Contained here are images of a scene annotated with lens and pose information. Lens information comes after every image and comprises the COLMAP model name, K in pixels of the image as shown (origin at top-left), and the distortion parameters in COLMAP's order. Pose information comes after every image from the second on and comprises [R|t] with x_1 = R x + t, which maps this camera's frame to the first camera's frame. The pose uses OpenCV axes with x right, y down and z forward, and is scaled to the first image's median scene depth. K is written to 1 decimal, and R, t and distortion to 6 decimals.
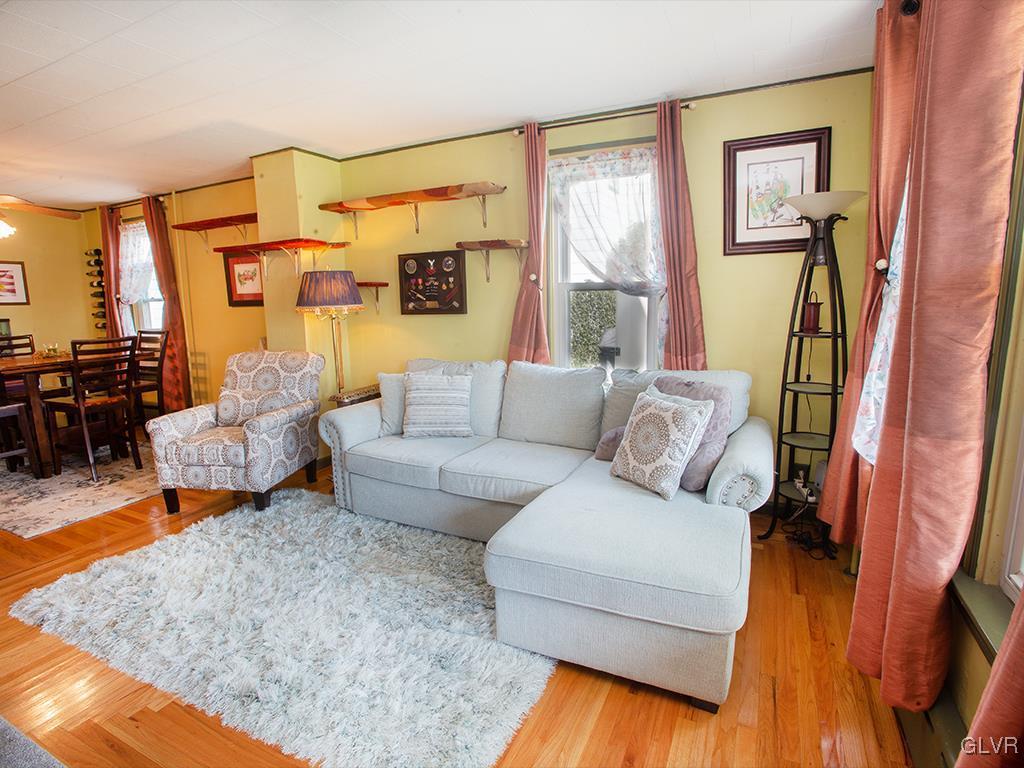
lens RADIAL K [[532.7, 0, 510.5], [0, 532.7, 382.1], [0, 0, 1]] dist [-0.083335, 0.036648]
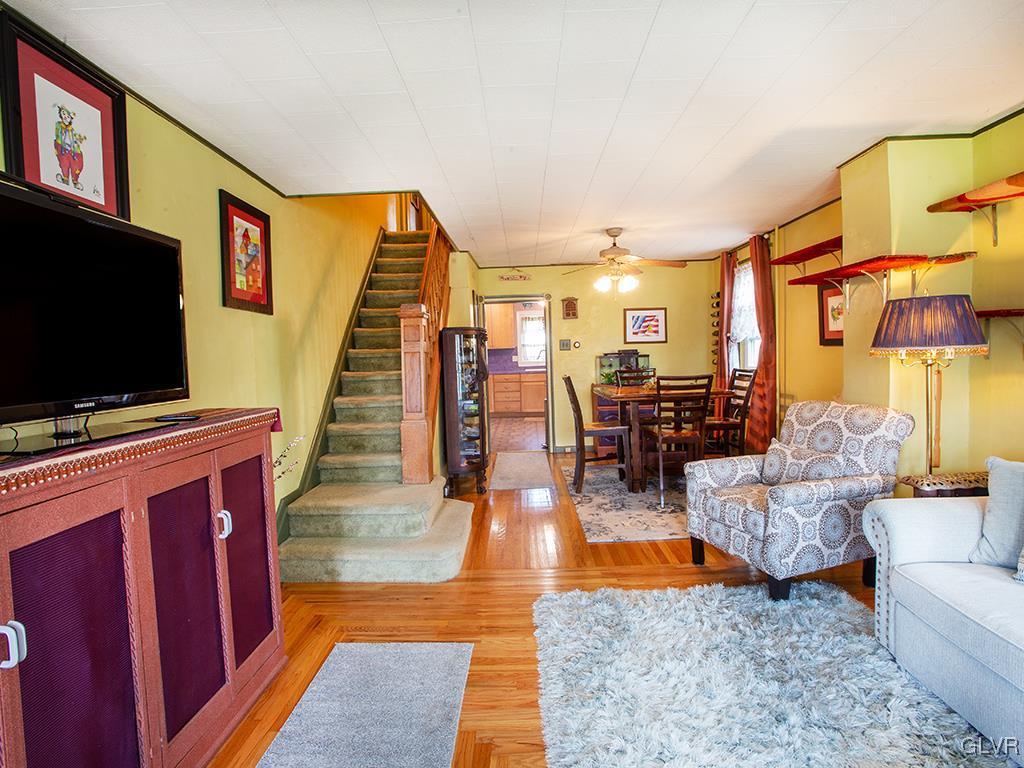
lens RADIAL K [[532.7, 0, 510.5], [0, 532.7, 382.1], [0, 0, 1]] dist [-0.083335, 0.036648]
pose [[0.418933, 0.056819, -0.906238, 0.047494], [-0.119971, 0.992754, 0.006783, -0.039520], [0.900057, 0.105881, 0.422714, 0.240347]]
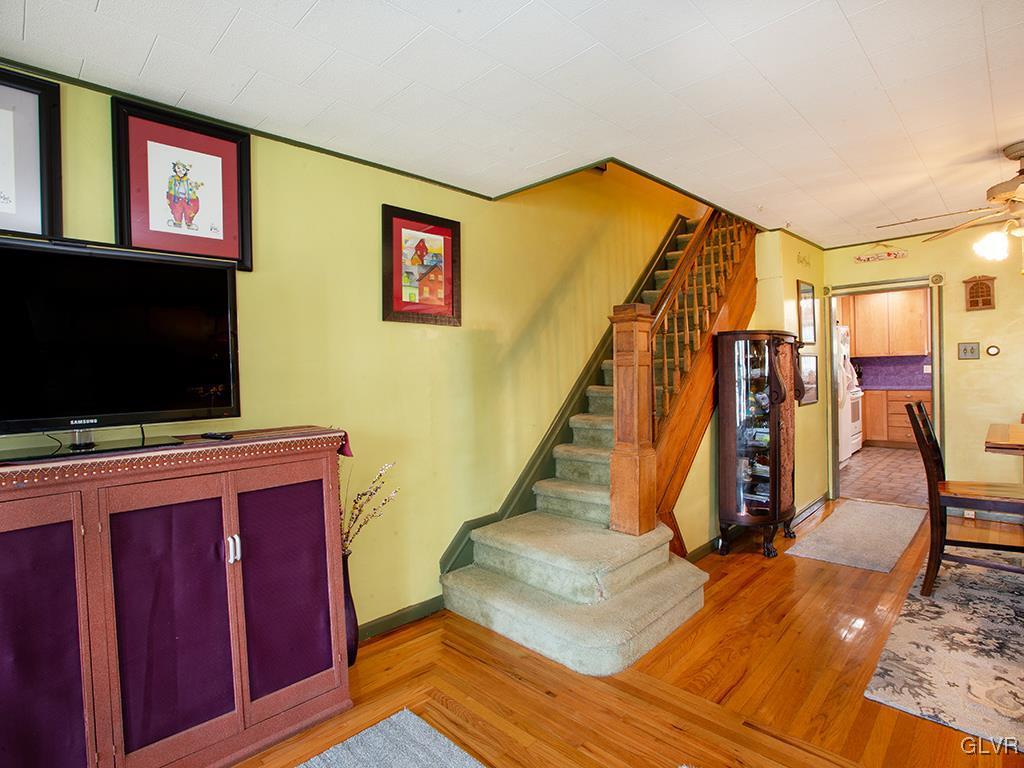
lens RADIAL K [[532.7, 0, 510.5], [0, 532.7, 382.1], [0, 0, 1]] dist [-0.083335, 0.036648]
pose [[-0.324579, 0.050188, -0.944526, -0.152132], [-0.115133, 0.989070, 0.092120, -0.098383], [0.938825, 0.138646, -0.315252, 0.603264]]
